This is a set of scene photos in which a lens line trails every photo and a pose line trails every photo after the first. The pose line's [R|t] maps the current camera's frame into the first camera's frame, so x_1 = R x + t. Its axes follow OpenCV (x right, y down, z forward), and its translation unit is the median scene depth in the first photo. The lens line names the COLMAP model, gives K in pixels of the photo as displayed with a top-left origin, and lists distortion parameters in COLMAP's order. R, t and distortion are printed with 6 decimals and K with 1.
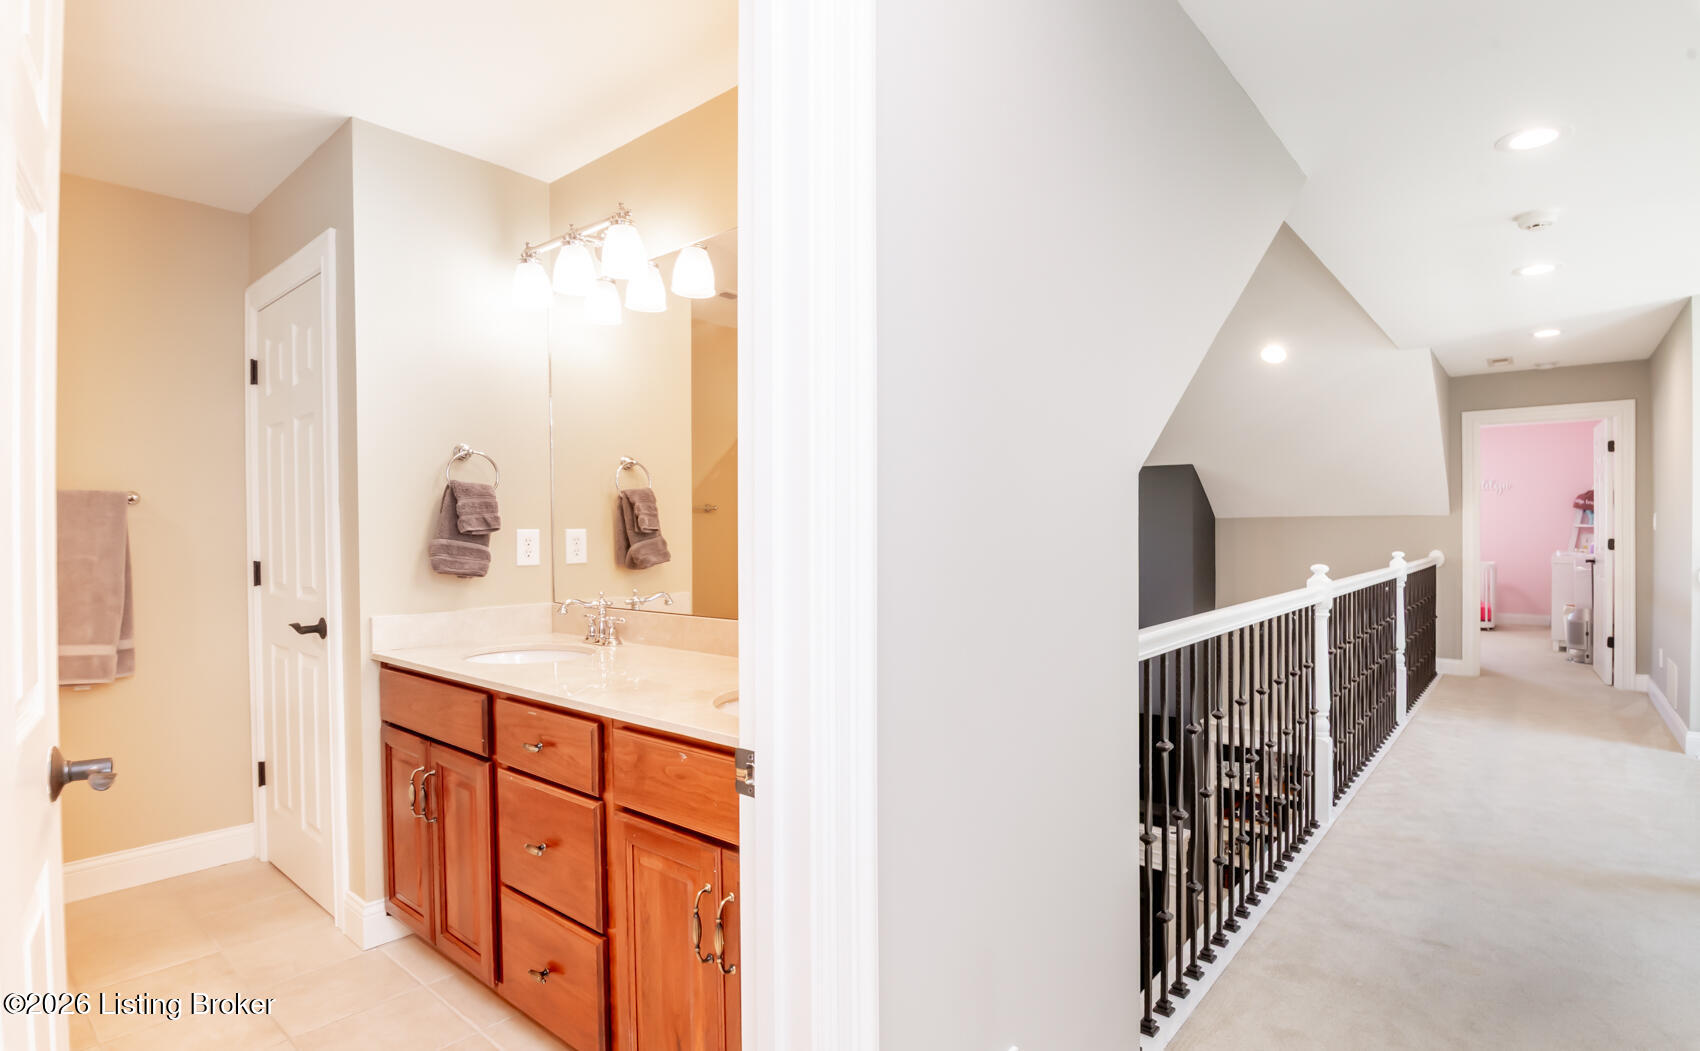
lens RADIAL K [[805.8, 0, 857.8], [0, 805.8, 537.6], [0, 0, 1]] dist [-0.000683, -0.017049]
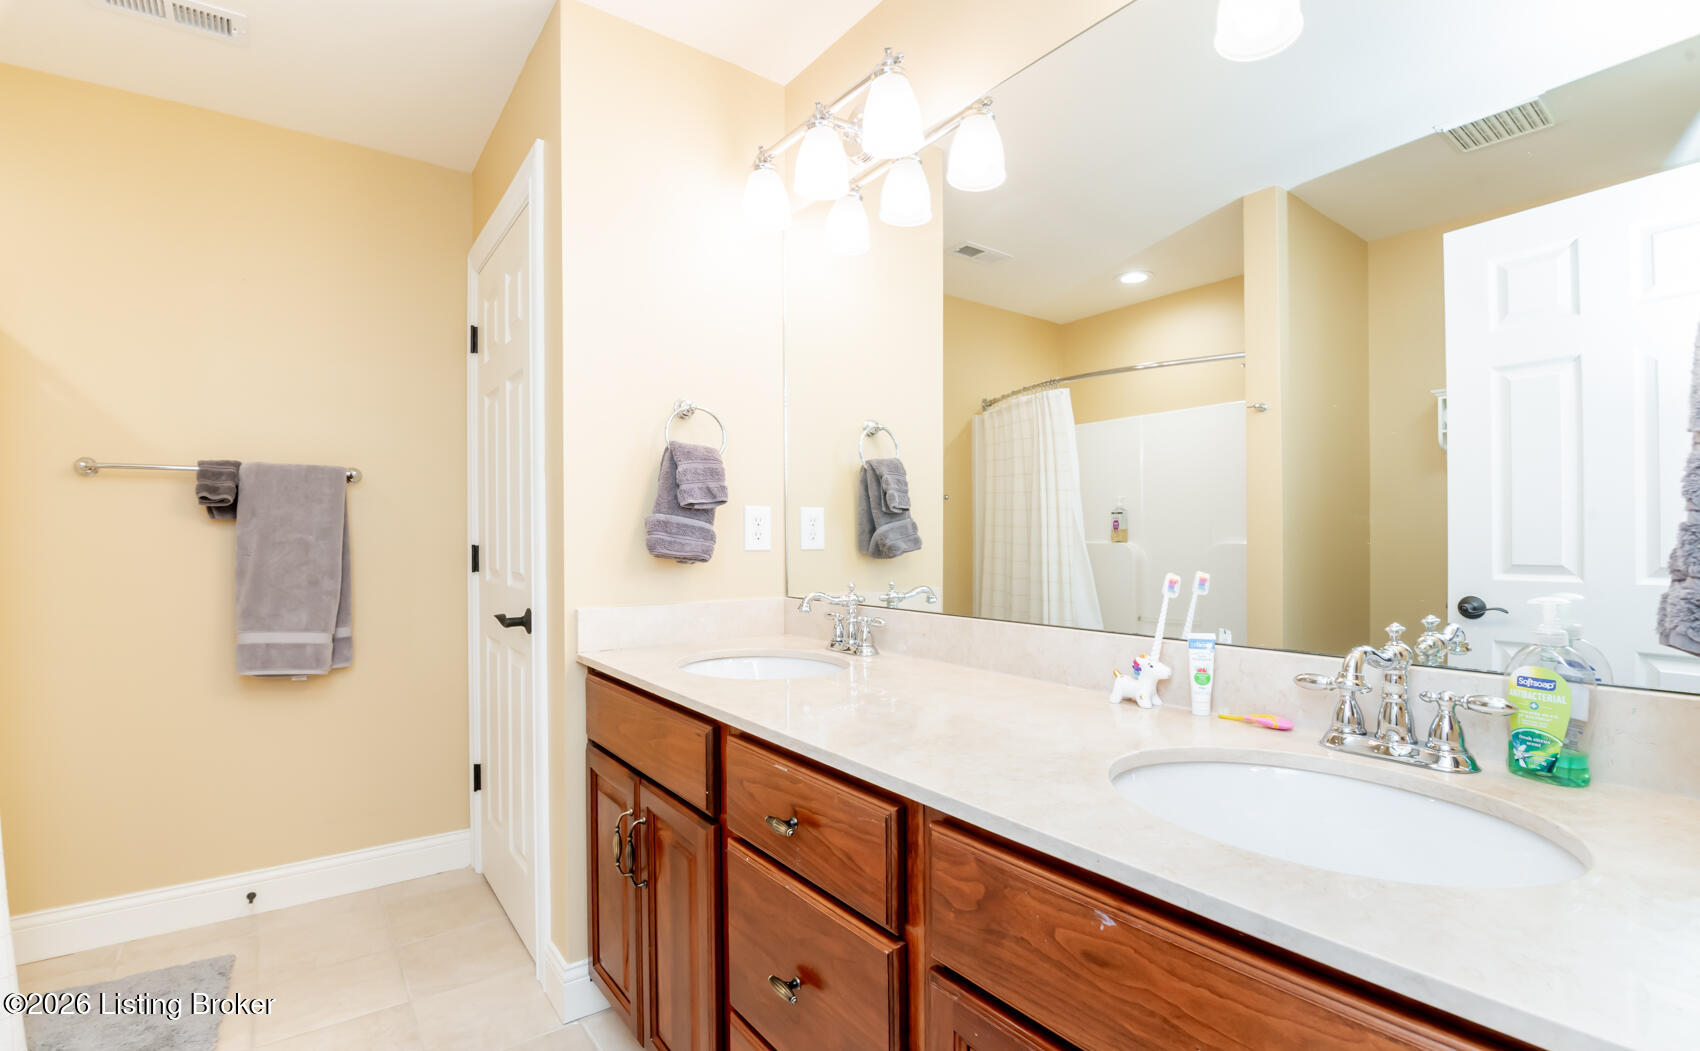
lens RADIAL K [[774.4, 0, 873.0], [0, 774.4, 534.6], [0, 0, 1]] dist [-0.002084, -0.015455]
pose [[0.976260, 0.004742, -0.216548, -0.139778], [-0.006830, 0.999937, -0.008896, 0.027213], [0.216493, 0.010164, 0.976231, 0.289137]]
